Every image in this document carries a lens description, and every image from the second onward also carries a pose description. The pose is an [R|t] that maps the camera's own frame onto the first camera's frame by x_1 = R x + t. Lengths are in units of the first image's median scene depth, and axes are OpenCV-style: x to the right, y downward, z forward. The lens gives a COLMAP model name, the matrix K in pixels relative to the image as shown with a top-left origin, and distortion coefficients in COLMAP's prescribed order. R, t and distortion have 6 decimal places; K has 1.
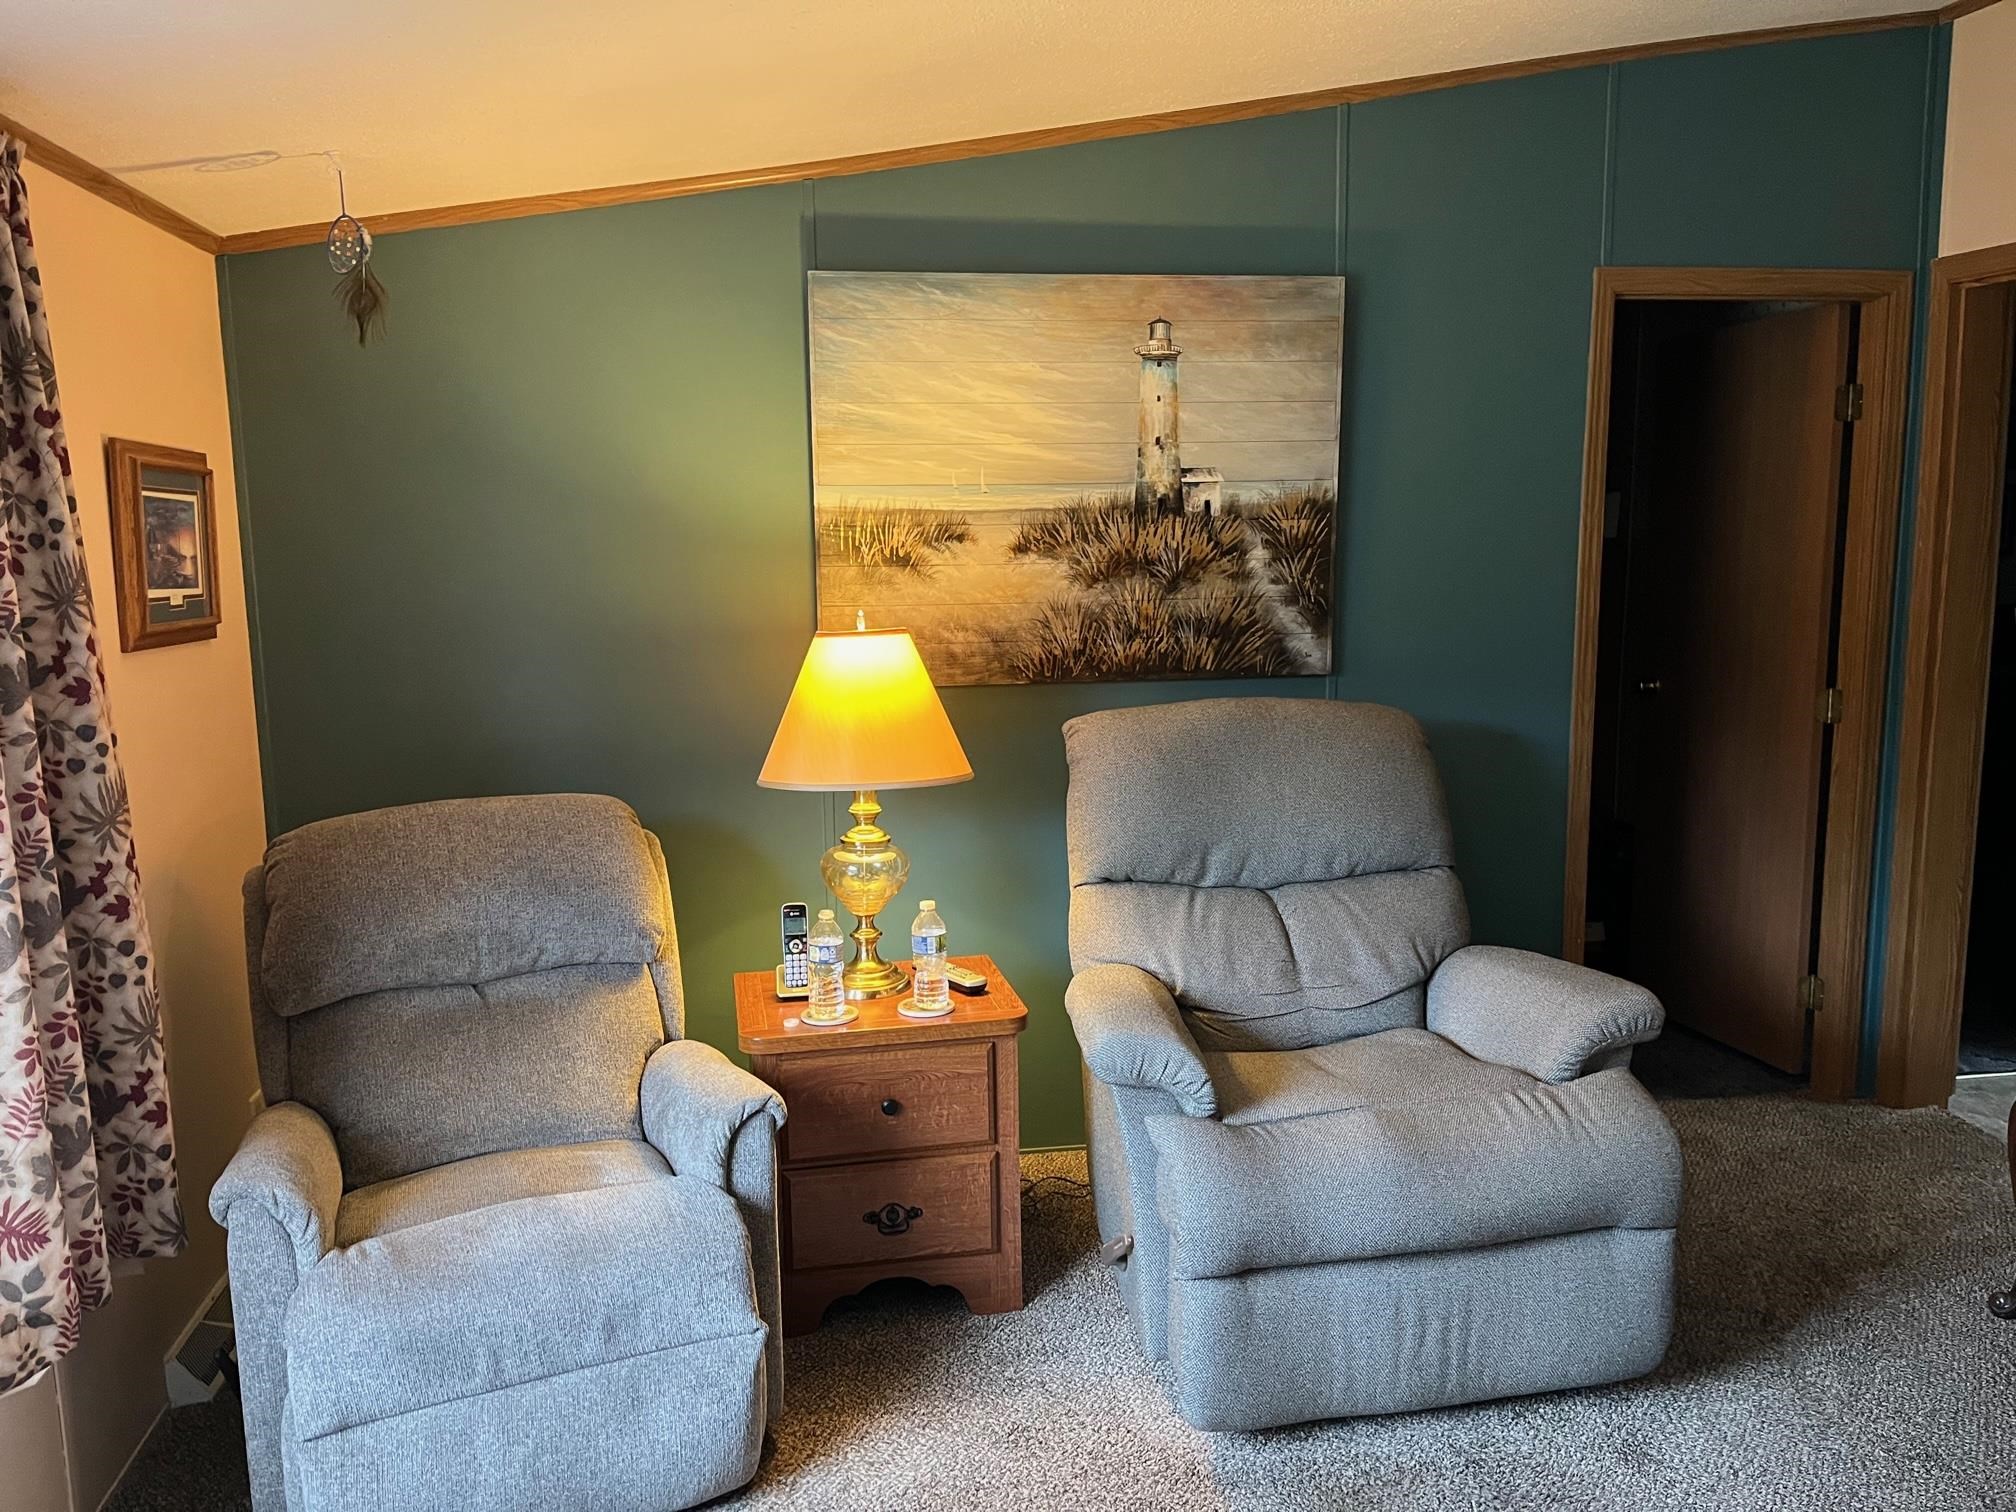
lens RADIAL K [[1524.8, 0, 1001.9], [0, 1524.8, 770.7], [0, 0, 1]] dist [0.071334, -0.101093]
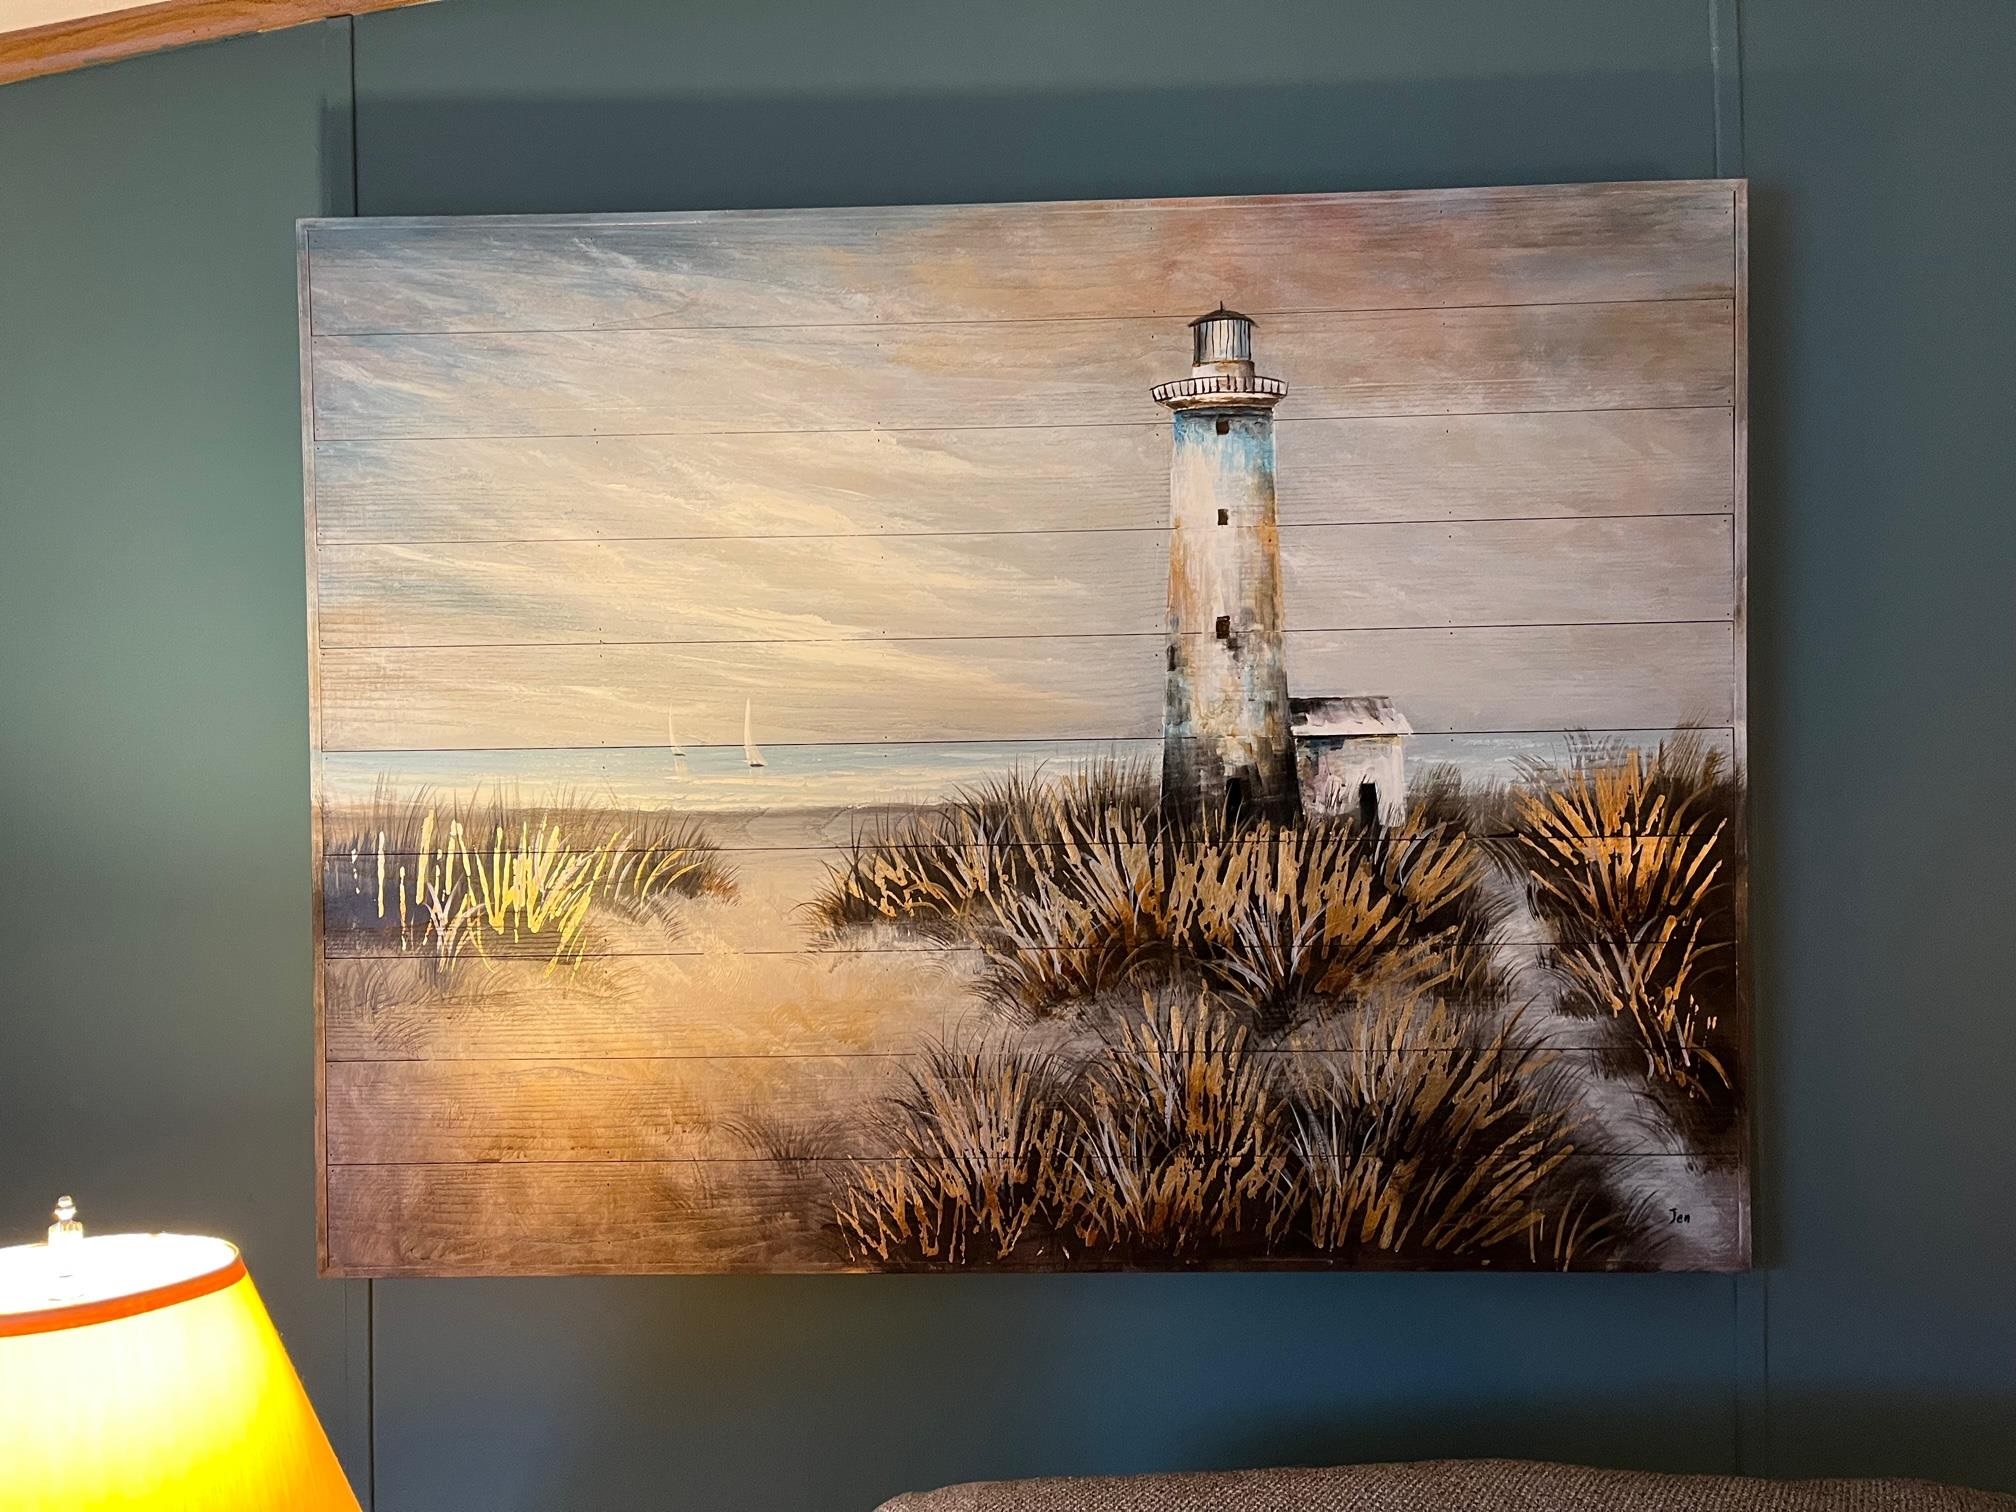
lens RADIAL K [[1529.9, 0, 1016.1], [0, 1529.9, 762.5], [0, 0, 1]] dist [0.068686, -0.095335]
pose [[0.981482, -0.002752, -0.191535, 0.125991], [-0.027665, 0.987378, -0.155947, -0.125900], [0.189547, 0.158357, 0.969017, 0.646236]]
